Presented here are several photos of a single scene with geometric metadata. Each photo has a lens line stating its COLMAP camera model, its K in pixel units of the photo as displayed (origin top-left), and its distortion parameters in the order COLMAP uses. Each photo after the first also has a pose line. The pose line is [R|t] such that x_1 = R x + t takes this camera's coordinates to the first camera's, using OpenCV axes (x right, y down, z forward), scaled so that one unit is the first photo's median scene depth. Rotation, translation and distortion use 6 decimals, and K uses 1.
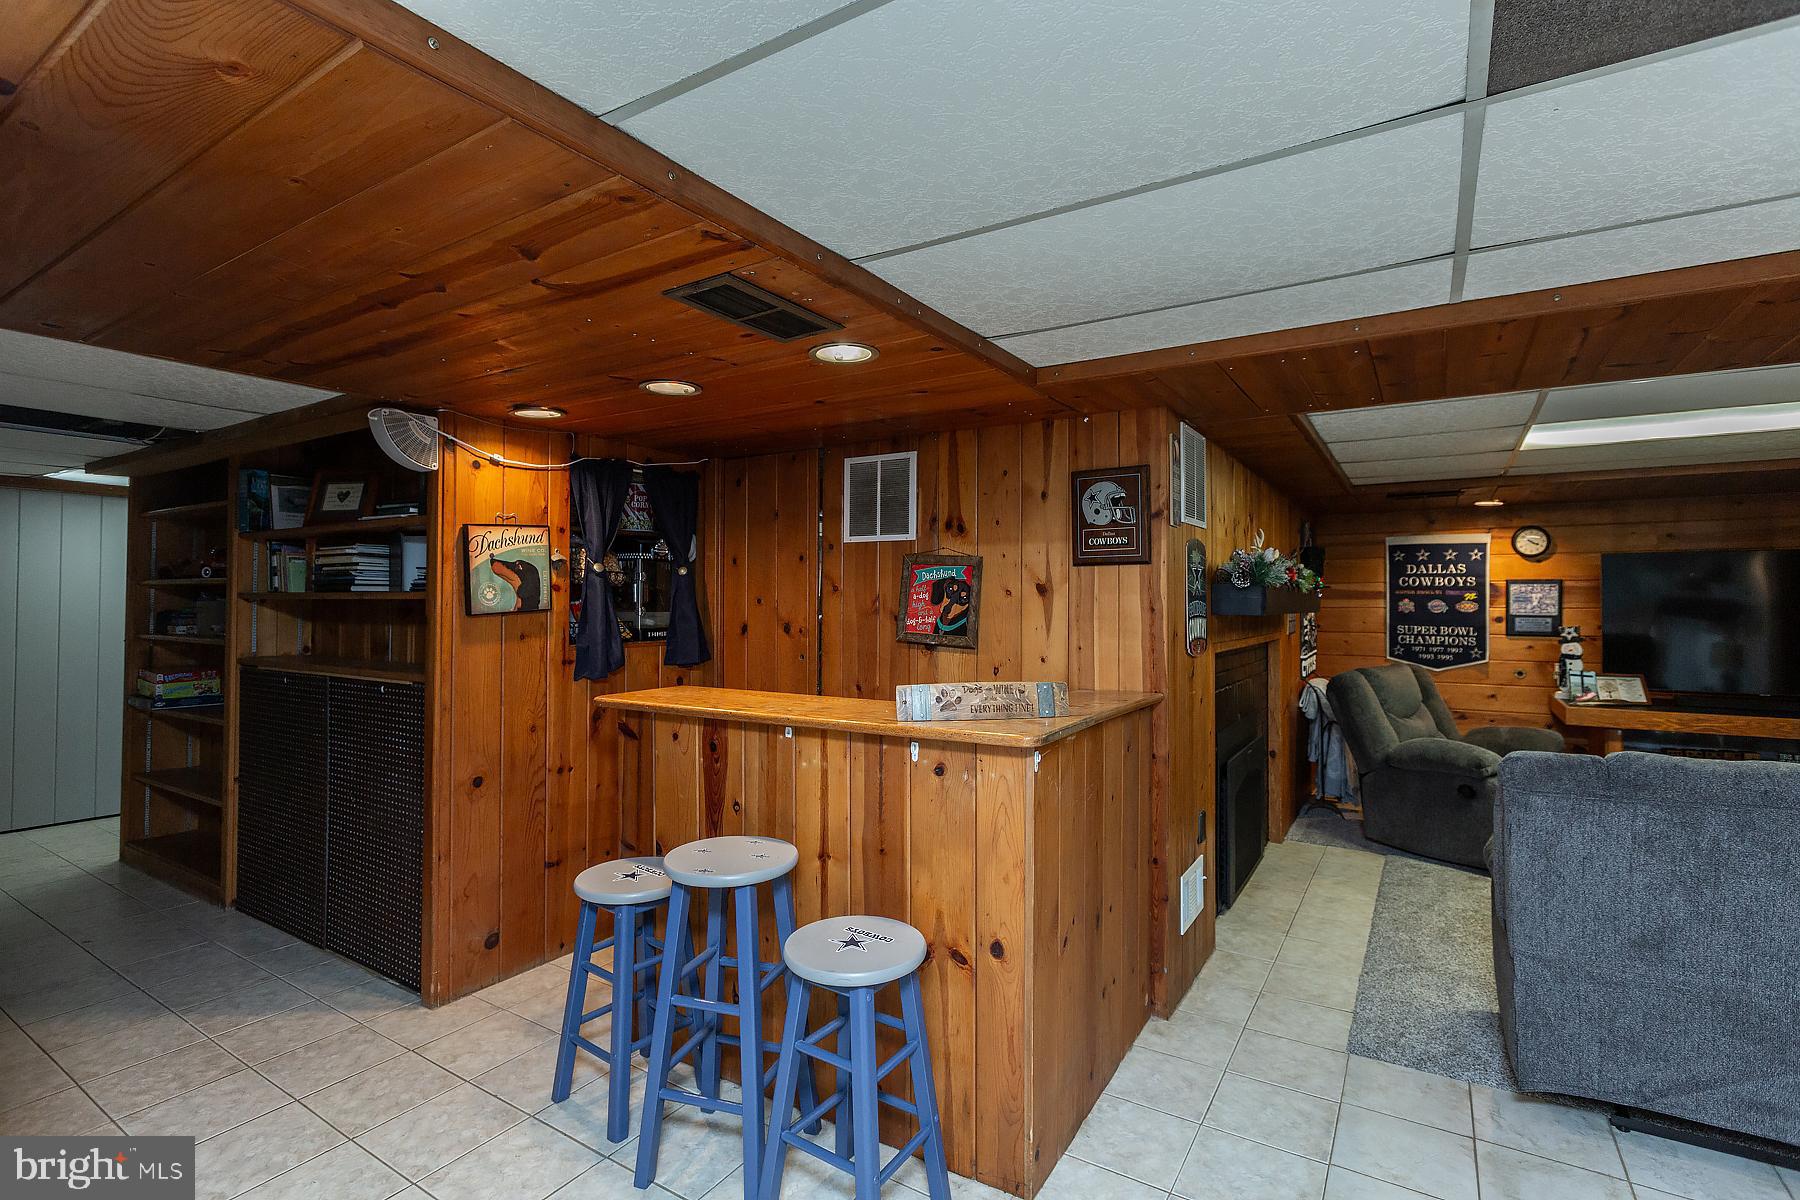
lens RADIAL K [[864.5, 0, 898.3], [0, 864.5, 595.2], [0, 0, 1]] dist [0.002463, -0.000506]
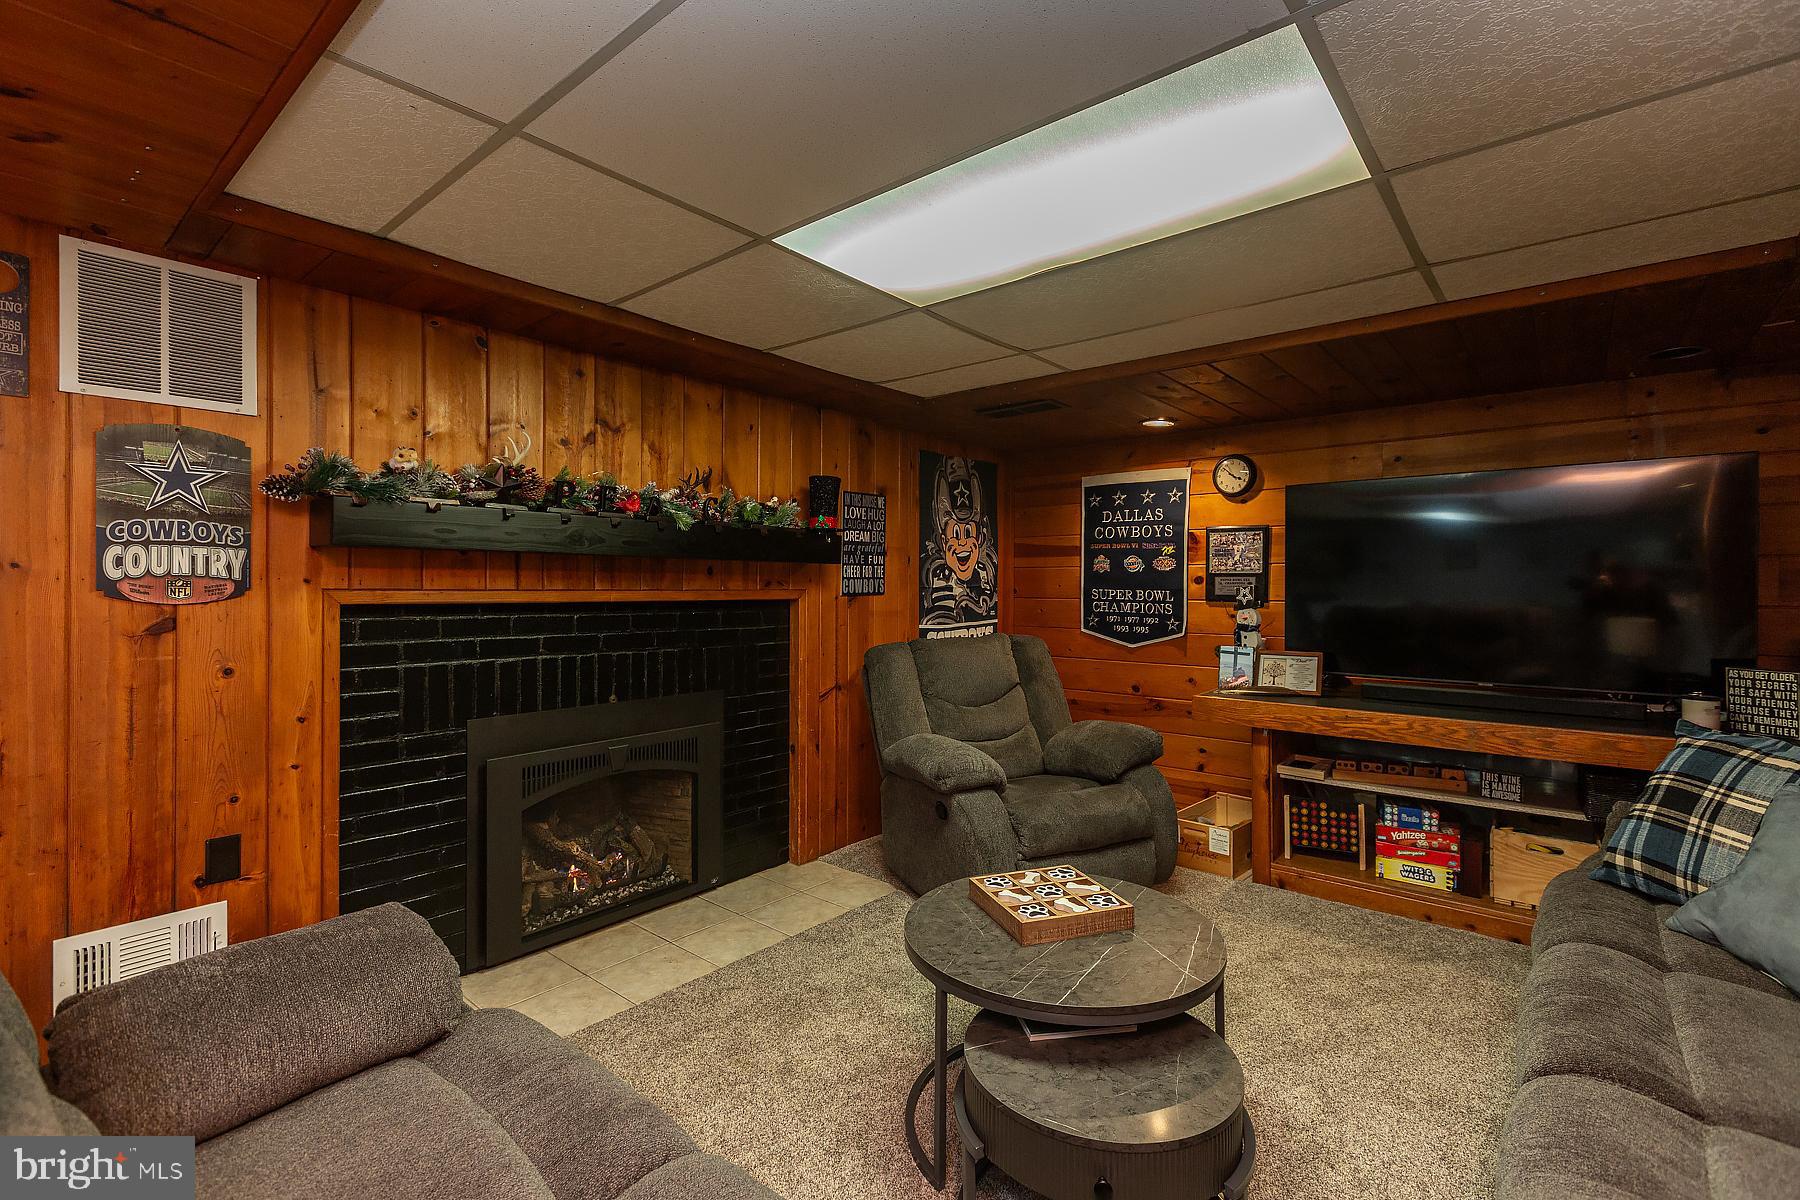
lens RADIAL K [[812.1, 0, 900.8], [0, 812.1, 596.3], [0, 0, 1]] dist [-0.001113, 0.000679]
pose [[0.989207, 0.003396, -0.146487, 0.534738], [-0.000413, 0.999792, 0.020388, 0.027752], [0.146526, -0.020107, 0.989002, 0.253588]]
